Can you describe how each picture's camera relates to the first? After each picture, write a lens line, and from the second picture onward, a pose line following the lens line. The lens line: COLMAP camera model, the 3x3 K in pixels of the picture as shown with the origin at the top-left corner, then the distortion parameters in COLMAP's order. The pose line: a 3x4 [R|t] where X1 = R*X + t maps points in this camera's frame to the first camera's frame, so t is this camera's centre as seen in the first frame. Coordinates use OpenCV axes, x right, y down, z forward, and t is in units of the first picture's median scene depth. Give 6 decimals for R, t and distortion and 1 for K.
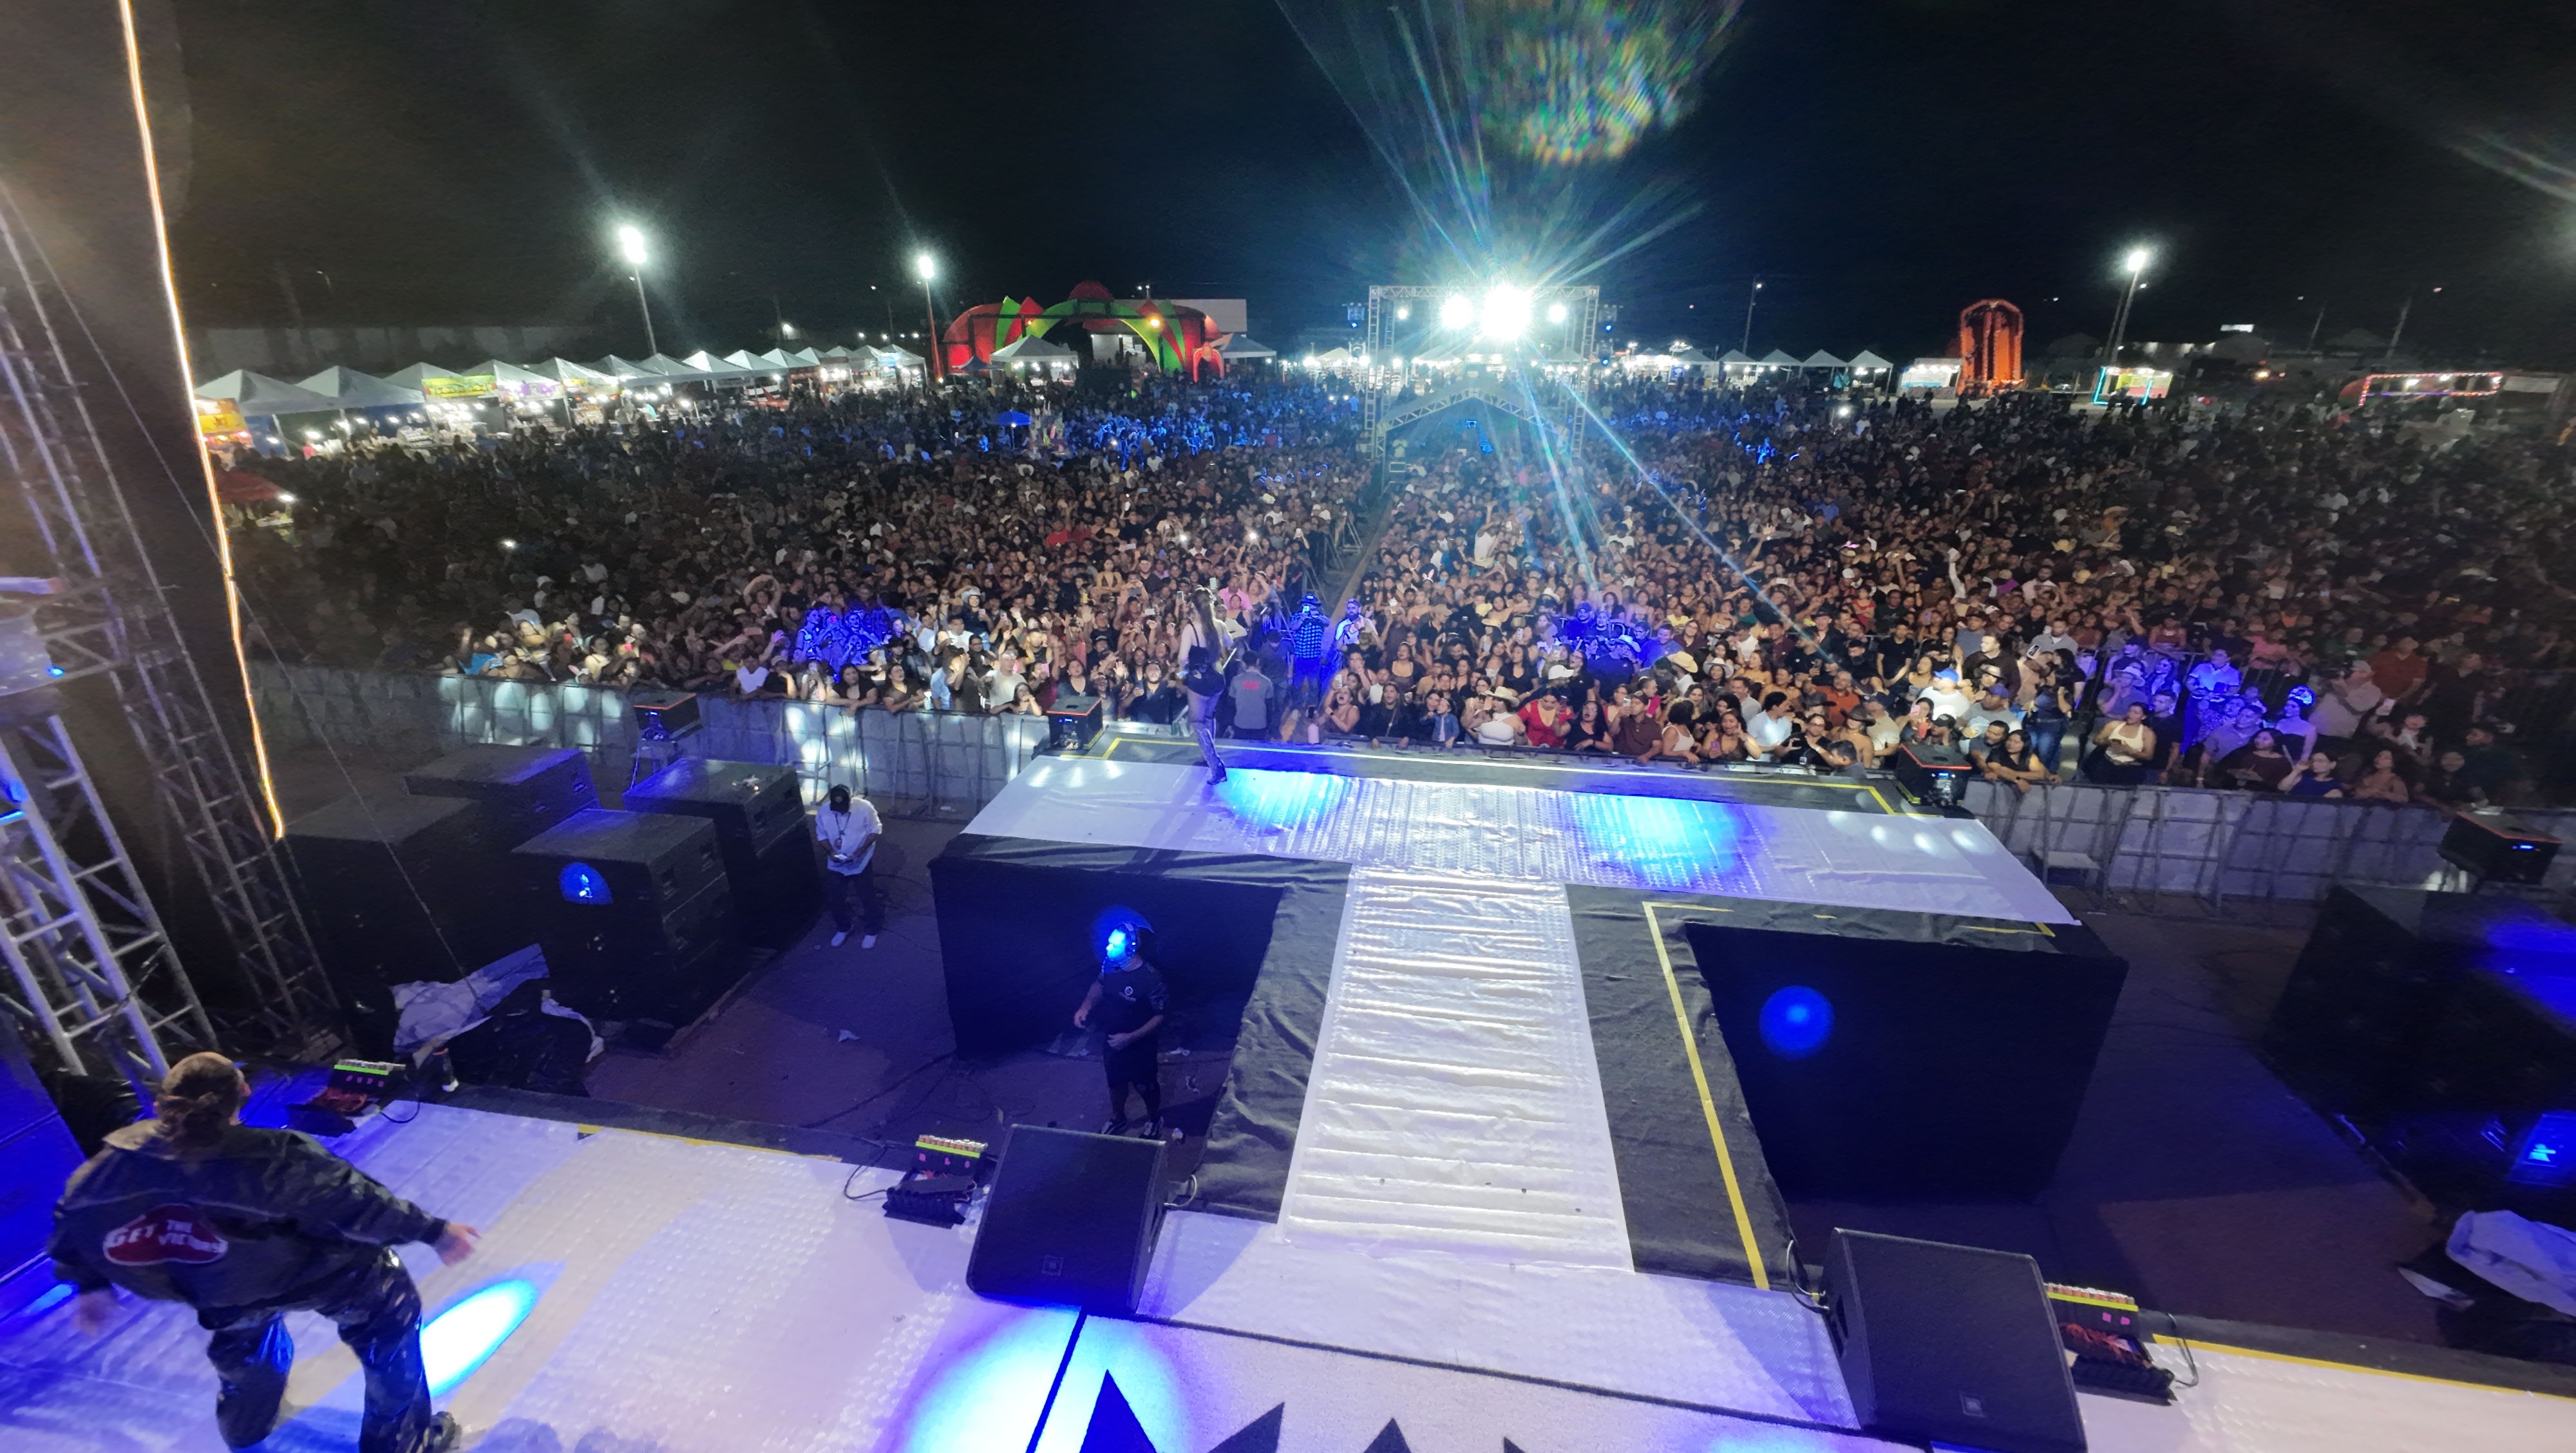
lens RADIAL K [[1008.9, 0, 1287.0], [0, 1008.9, 720.9], [0, 0, 1]] dist [-0.002858, 0.002348]
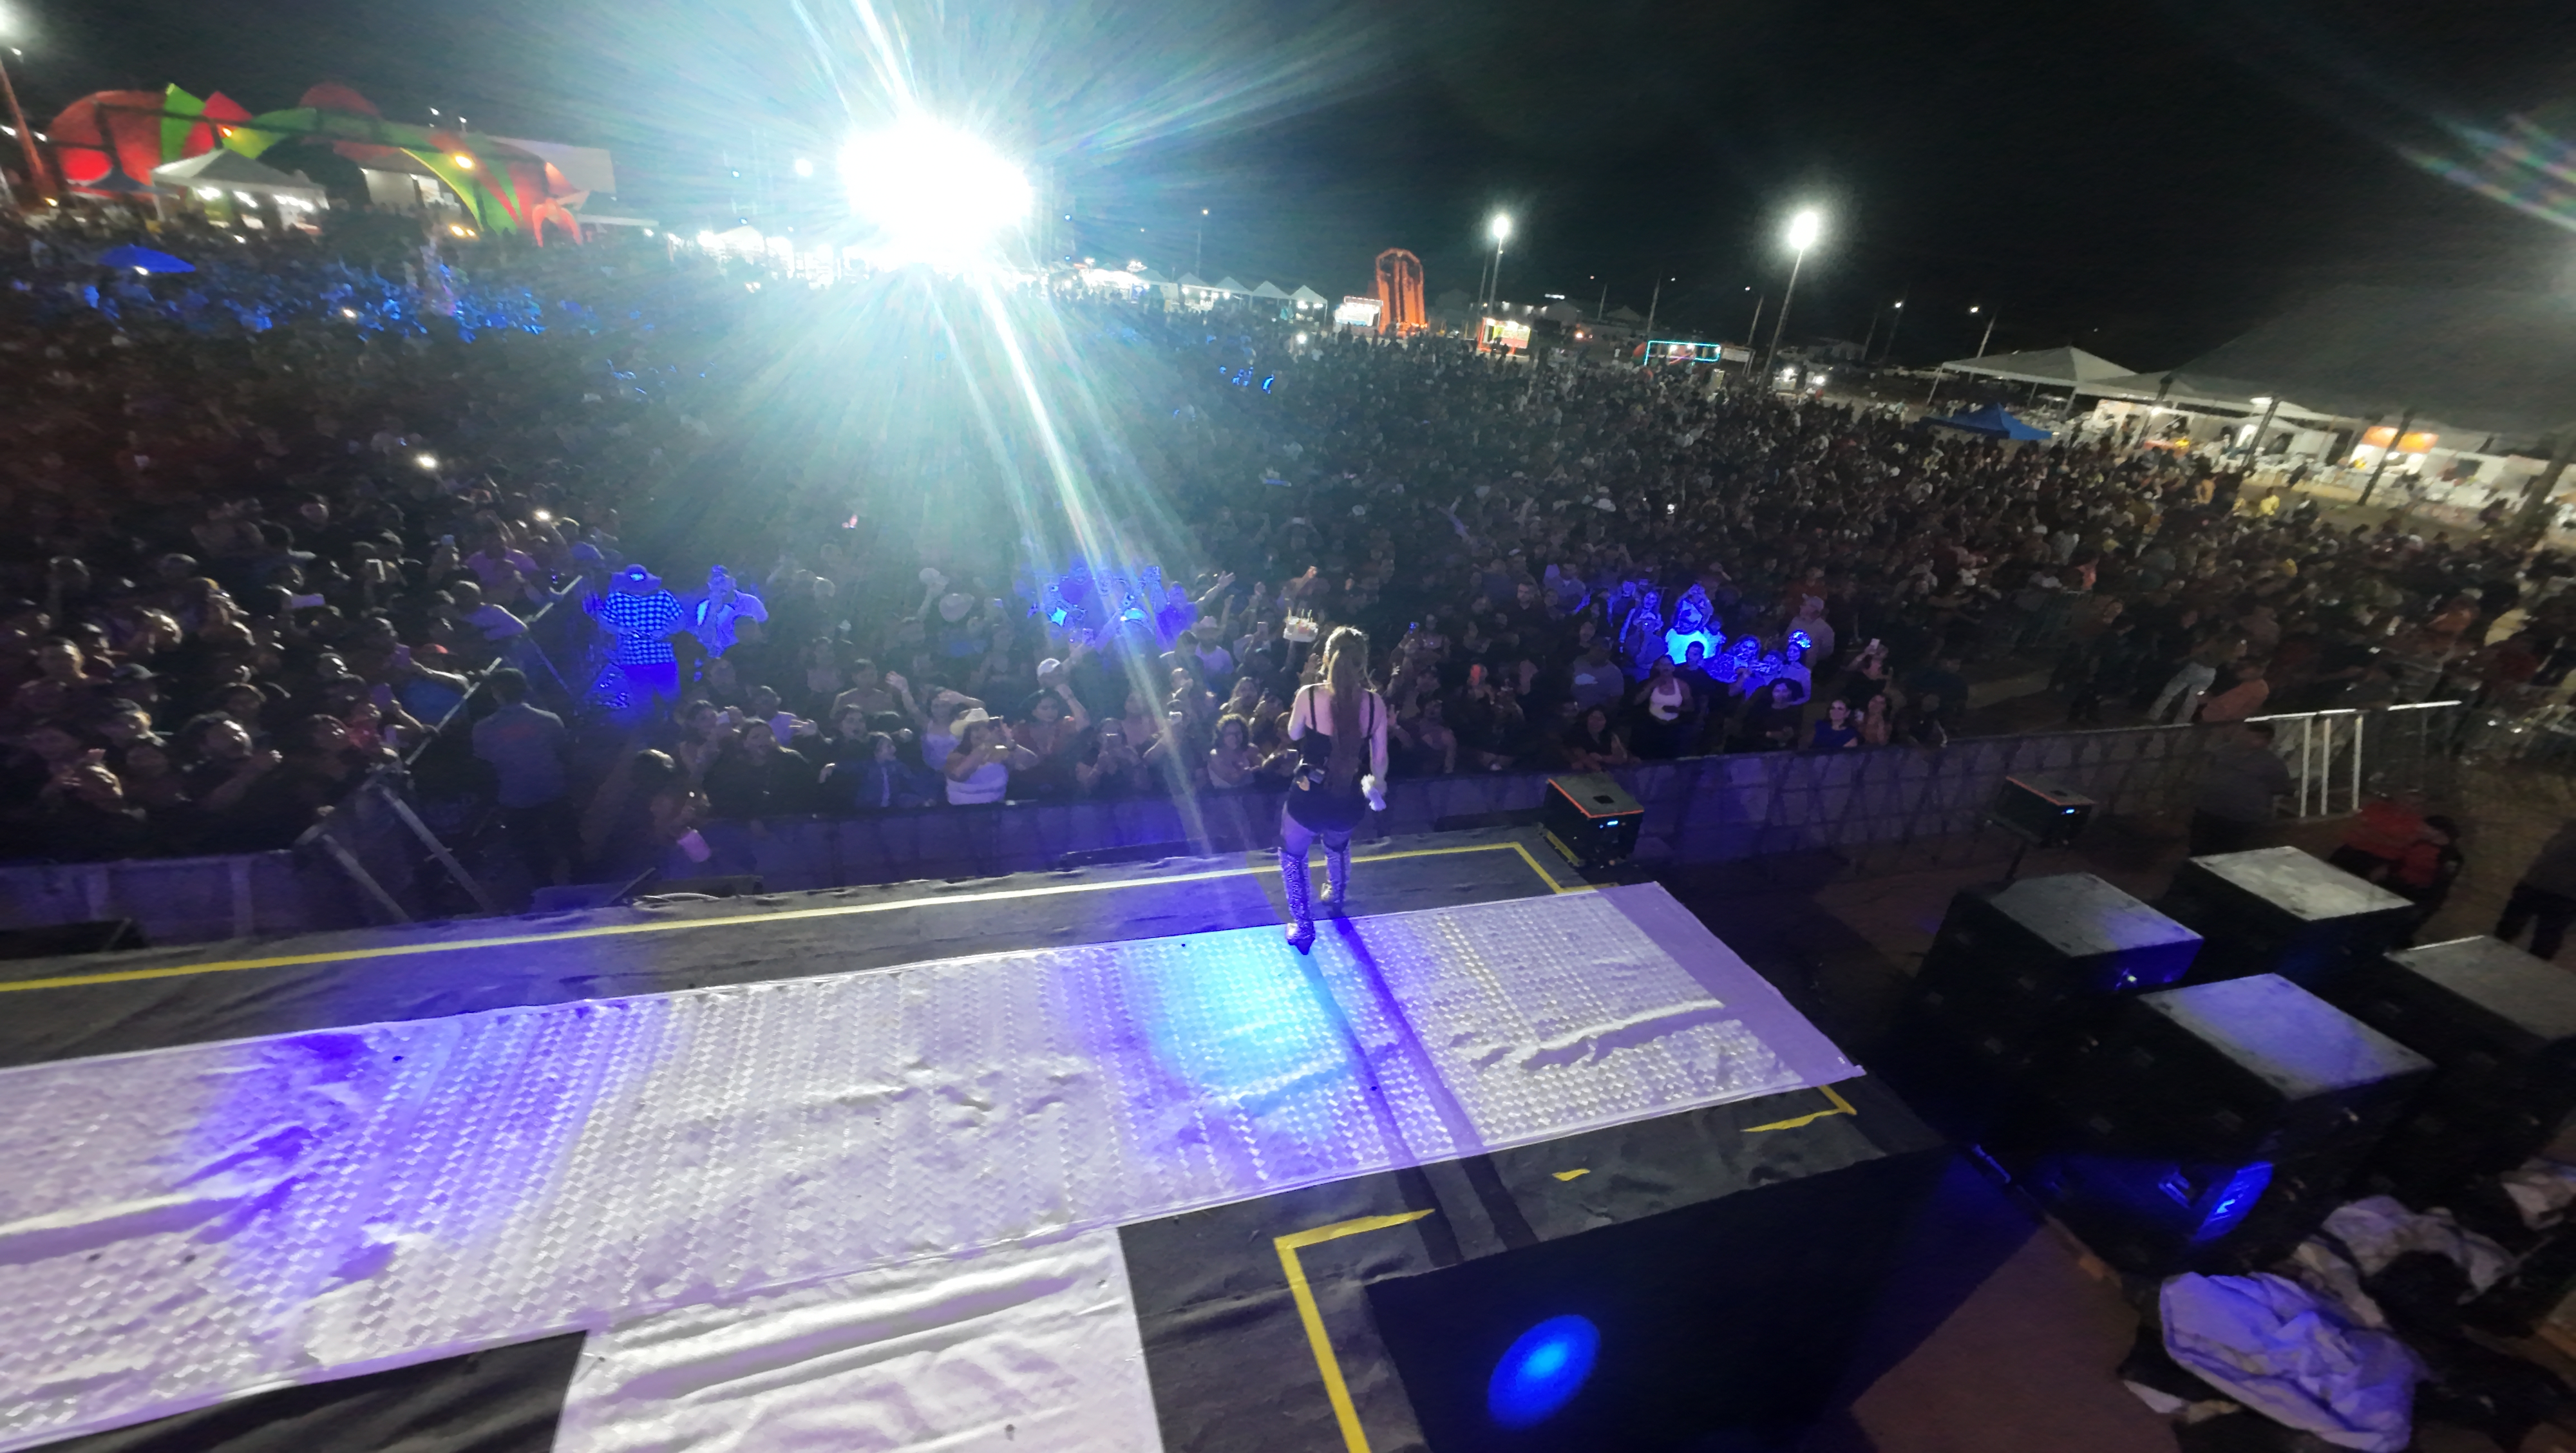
lens RADIAL K [[1008.9, 0, 1285.1], [0, 1008.9, 730.2], [0, 0, 1]] dist [-0.002858, 0.002348]
pose [[0.879695, -0.112537, 0.462031, 0.087103], [0.074845, 0.992251, 0.099181, -0.063198], [-0.469612, -0.052668, 0.881301, 0.319183]]
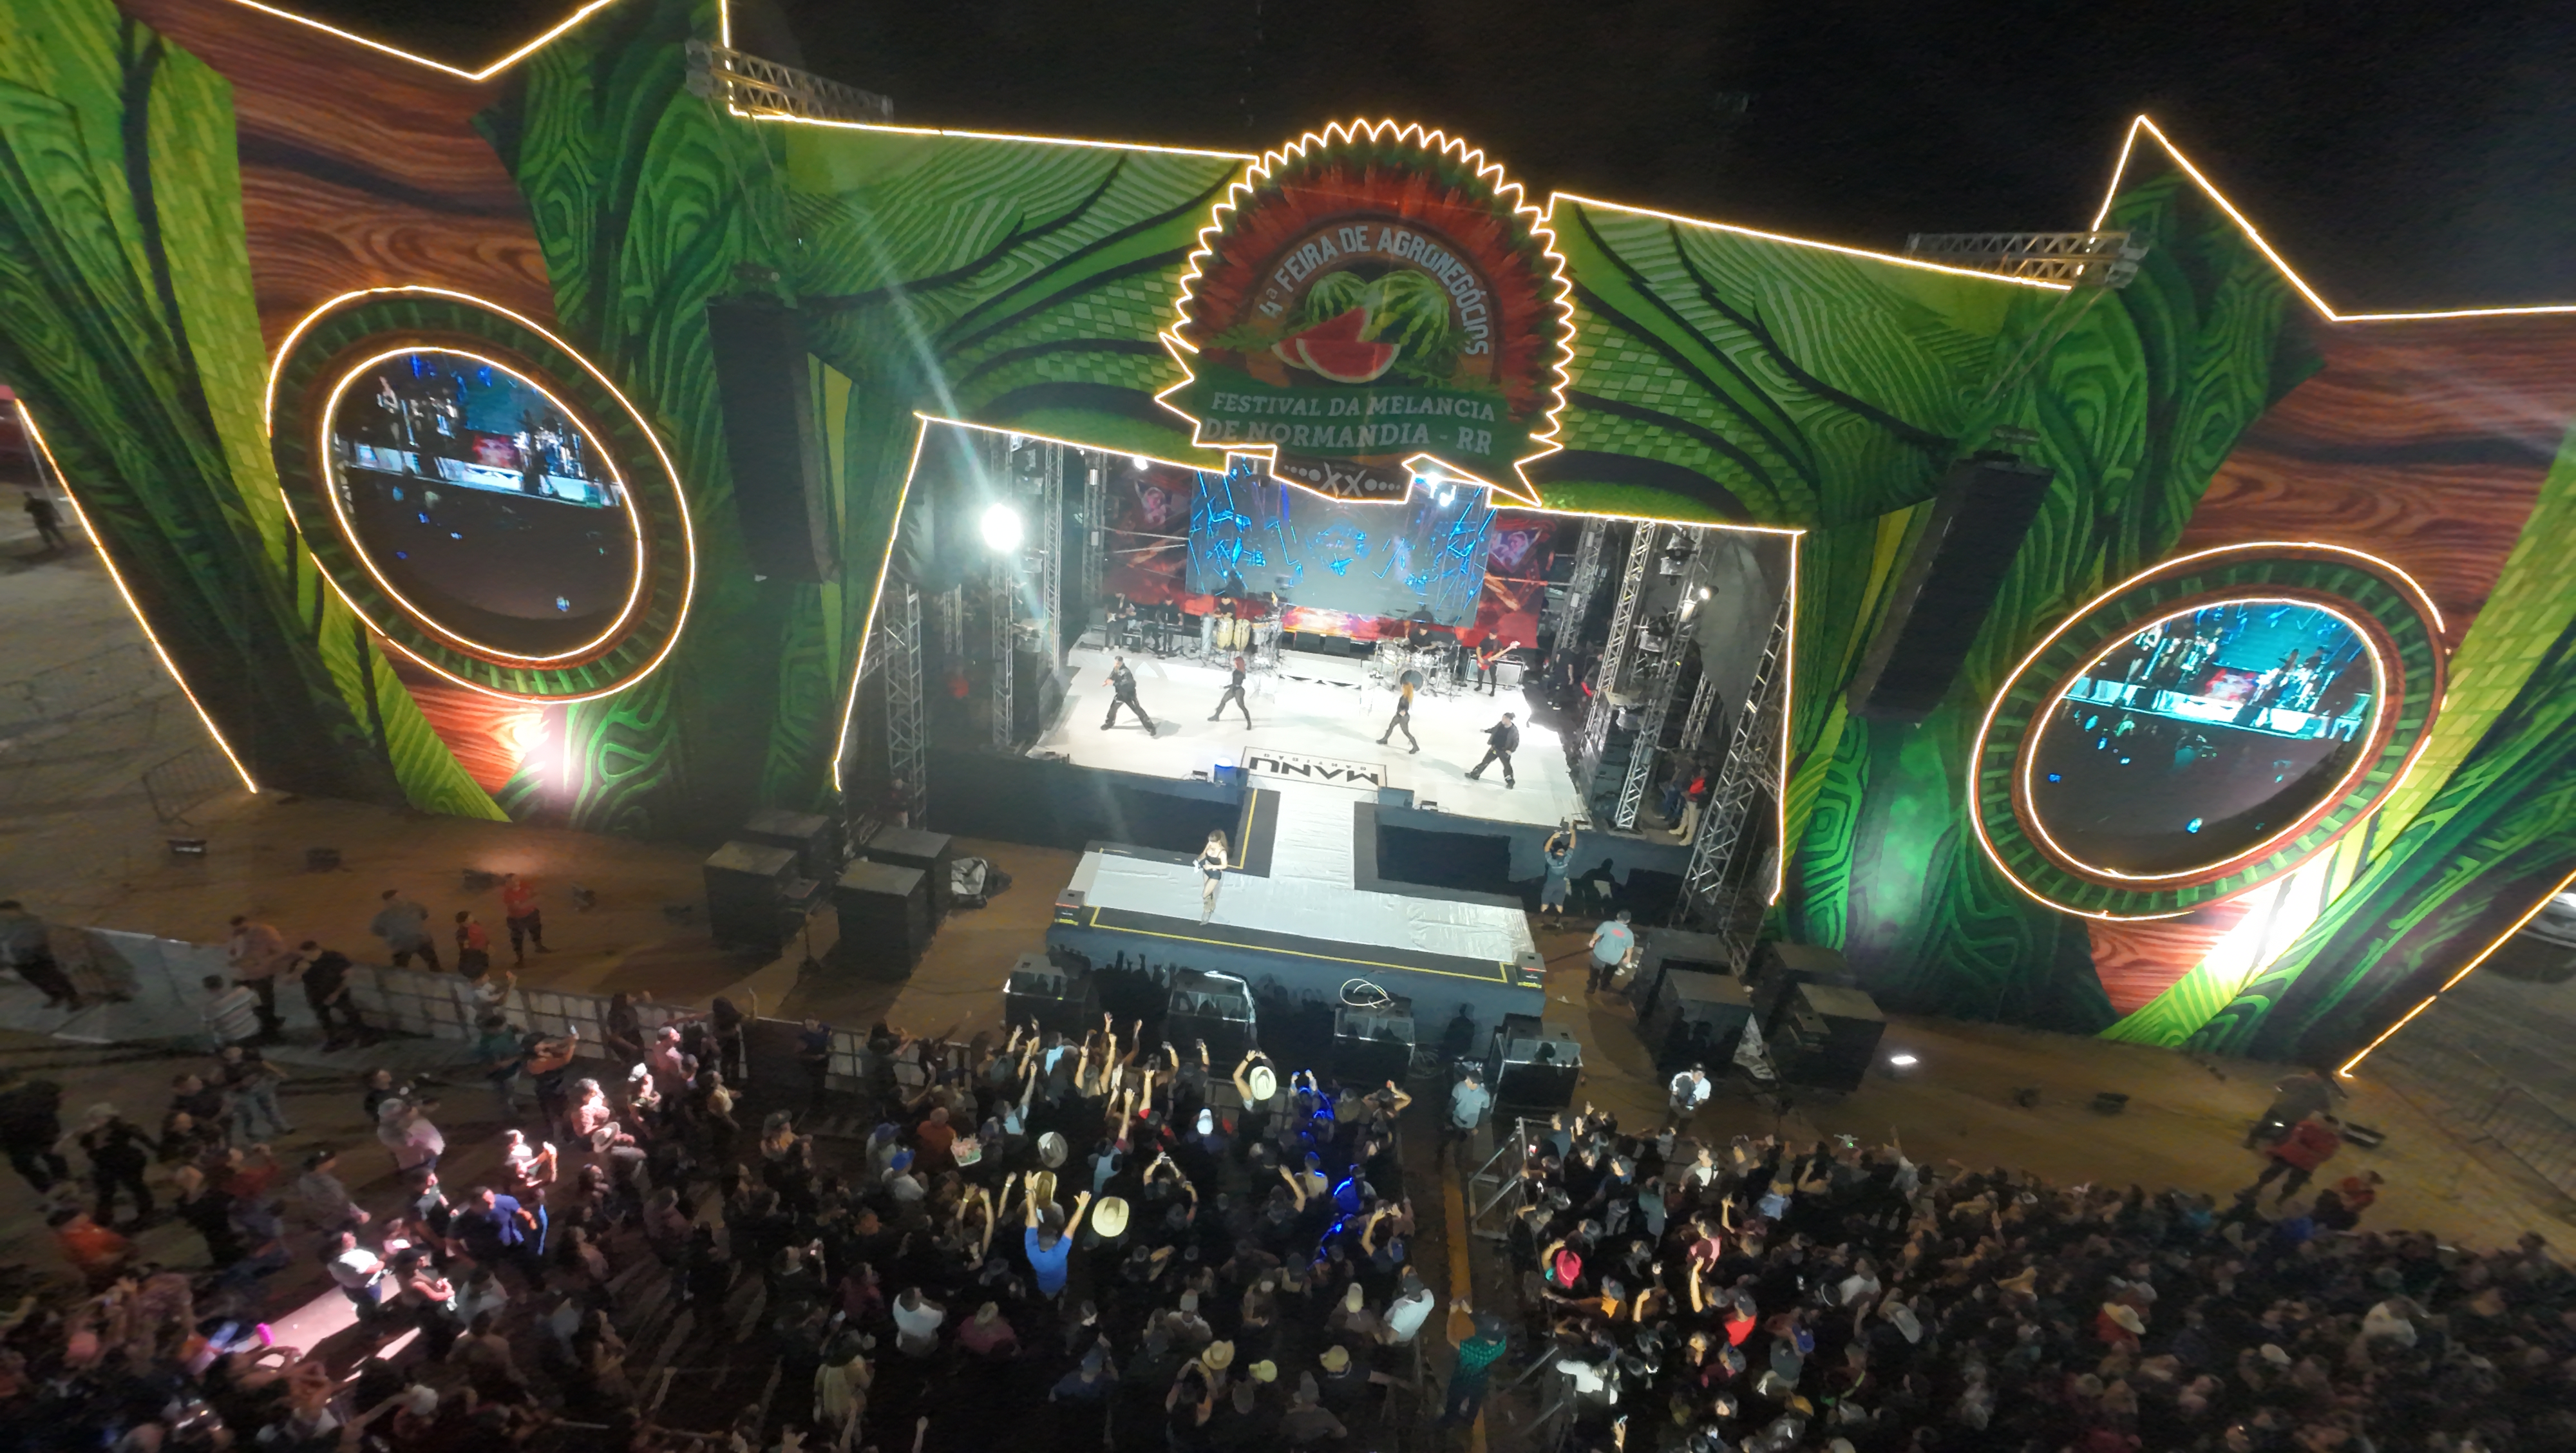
lens RADIAL K [[1008.9, 0, 1282.0], [0, 1008.9, 724.5], [0, 0, 1]] dist [-0.002858, 0.002348]
pose [[-0.988591, -0.062157, -0.137201, 0.348933], [-0.143096, 0.671935, 0.726655, -1.093575], [0.047024, 0.737997, -0.673163, 1.371203]]
